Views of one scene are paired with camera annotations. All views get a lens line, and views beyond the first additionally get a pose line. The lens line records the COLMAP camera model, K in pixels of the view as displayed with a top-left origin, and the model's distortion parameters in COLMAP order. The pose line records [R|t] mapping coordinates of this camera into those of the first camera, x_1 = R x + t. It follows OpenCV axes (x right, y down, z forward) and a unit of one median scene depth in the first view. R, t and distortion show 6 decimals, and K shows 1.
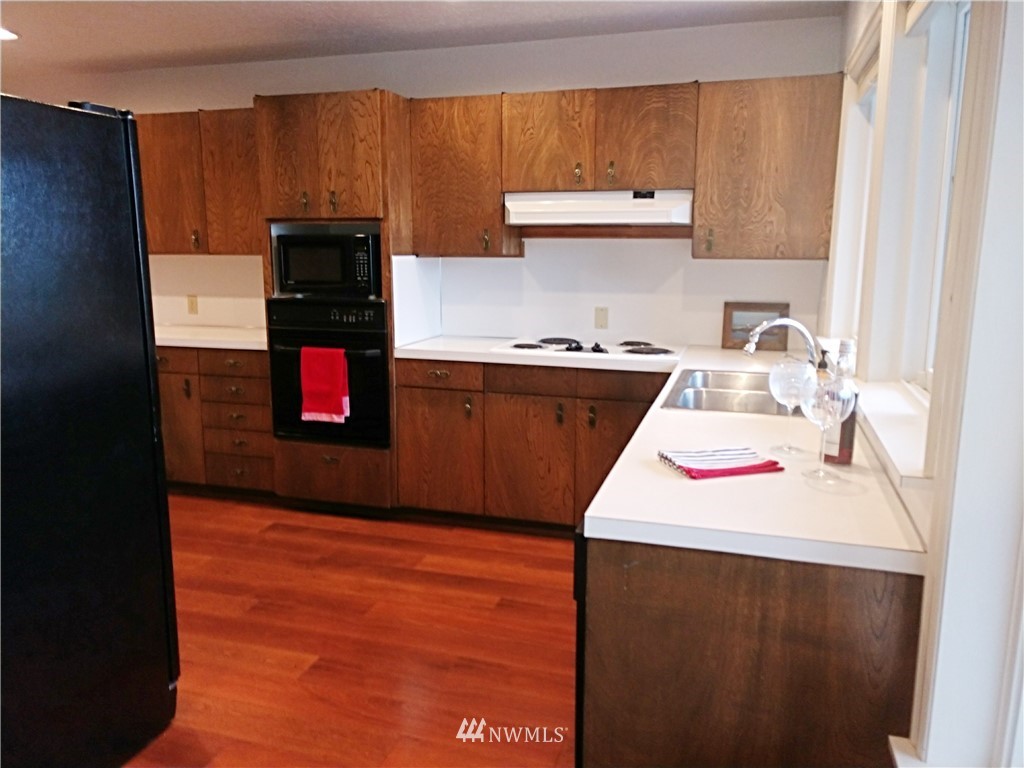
lens RADIAL K [[772.7, 0, 512.0], [0, 772.7, 384.0], [0, 0, 1]] dist [0.028158, -0.000267]
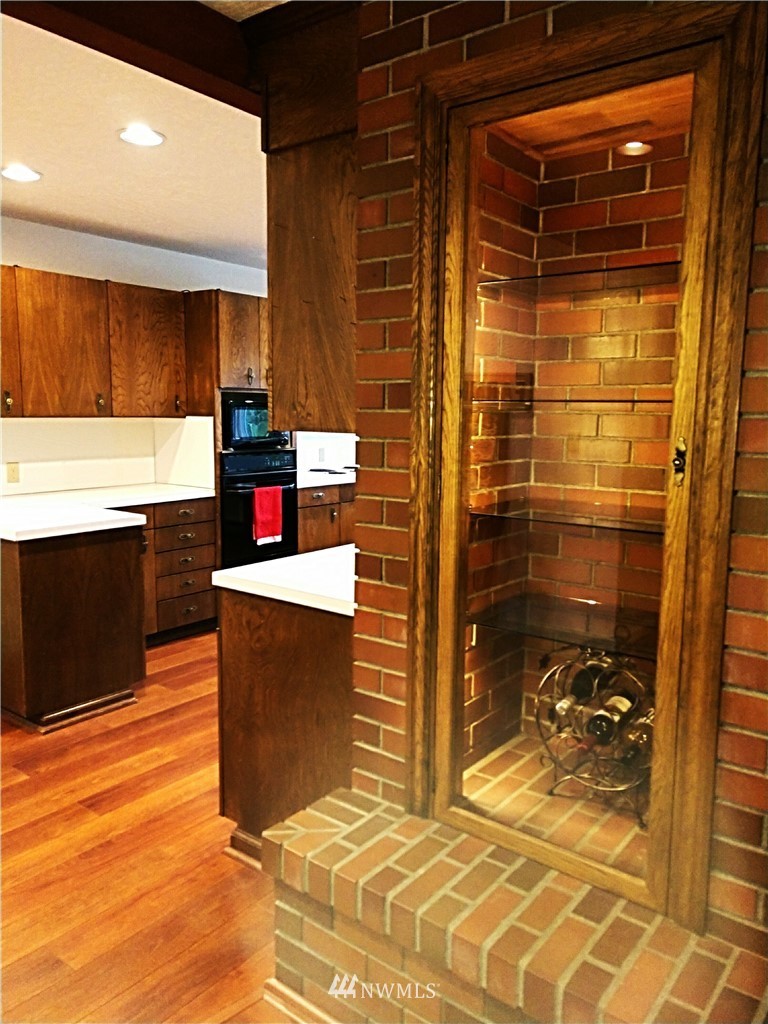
lens RADIAL K [[772.7, 0, 384.0], [0, 772.7, 512.0], [0, 0, 1]] dist [0.028158, -0.000267]
pose [[0.347582, -0.123063, 0.929539, -1.265206], [0.157955, 0.984867, 0.071324, -0.060273], [-0.924250, 0.122034, 0.361760, 0.313639]]
